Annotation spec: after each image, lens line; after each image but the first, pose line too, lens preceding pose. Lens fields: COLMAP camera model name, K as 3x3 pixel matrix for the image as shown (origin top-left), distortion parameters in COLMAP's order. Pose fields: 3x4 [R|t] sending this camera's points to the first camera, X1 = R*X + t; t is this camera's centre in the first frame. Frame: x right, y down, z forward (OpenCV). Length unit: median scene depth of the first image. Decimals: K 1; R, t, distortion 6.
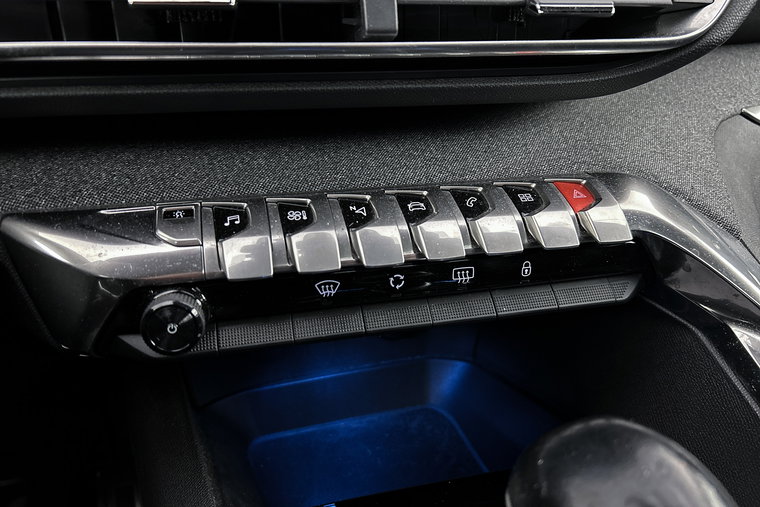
lens RADIAL K [[576.6, 0, 384.1], [0, 576.6, 237.9], [0, 0, 1]] dist [0.051561, -0.049859]
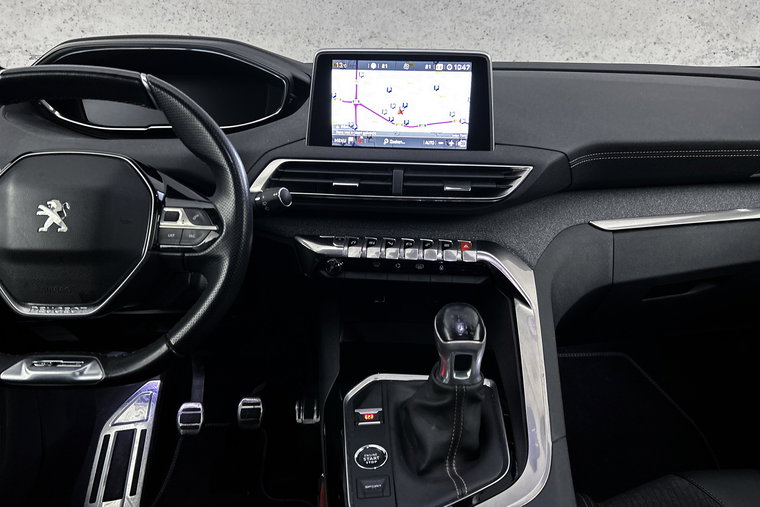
lens RADIAL K [[576.6, 0, 384.9], [0, 576.6, 259.6], [0, 0, 1]] dist [0.051561, -0.049859]
pose [[0.935710, 0.102662, -0.337502, 1.058428], [-0.126843, 0.990645, -0.050328, 0.215367], [0.329178, 0.089902, 0.939978, -2.107070]]
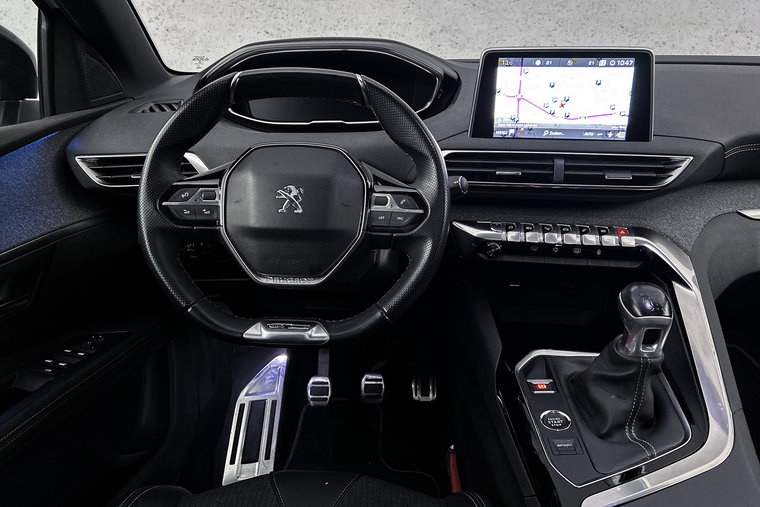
lens RADIAL K [[576.6, 0, 380.4], [0, 576.6, 260.0], [0, 0, 1]] dist [0.051561, -0.049859]
pose [[0.902548, 0.121842, -0.412991, 0.525482], [-0.145885, 0.988931, -0.027060, 0.387975], [0.405123, 0.084672, 0.910333, -2.629046]]
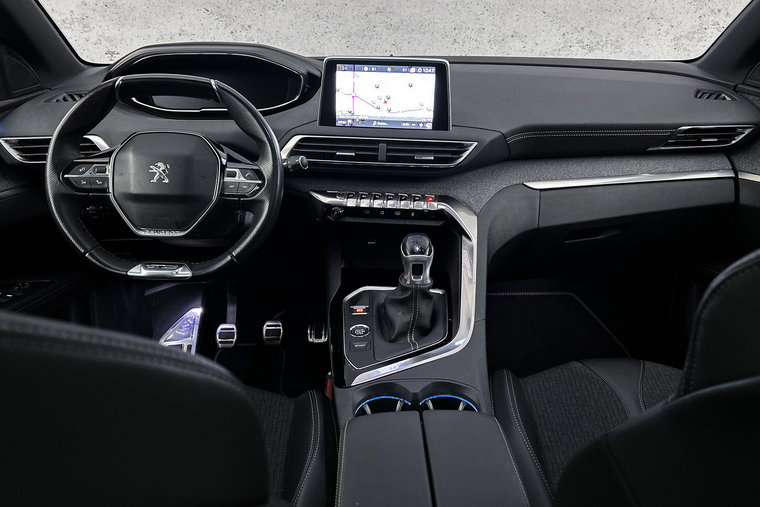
lens RADIAL K [[576.6, 0, 382.3], [0, 576.6, 261.4], [0, 0, 1]] dist [0.051561, -0.049859]
pose [[0.928716, 0.131687, -0.346621, 1.687957], [-0.137742, 0.990442, 0.007226, 0.433310], [0.344259, 0.041033, 0.937978, -3.337461]]
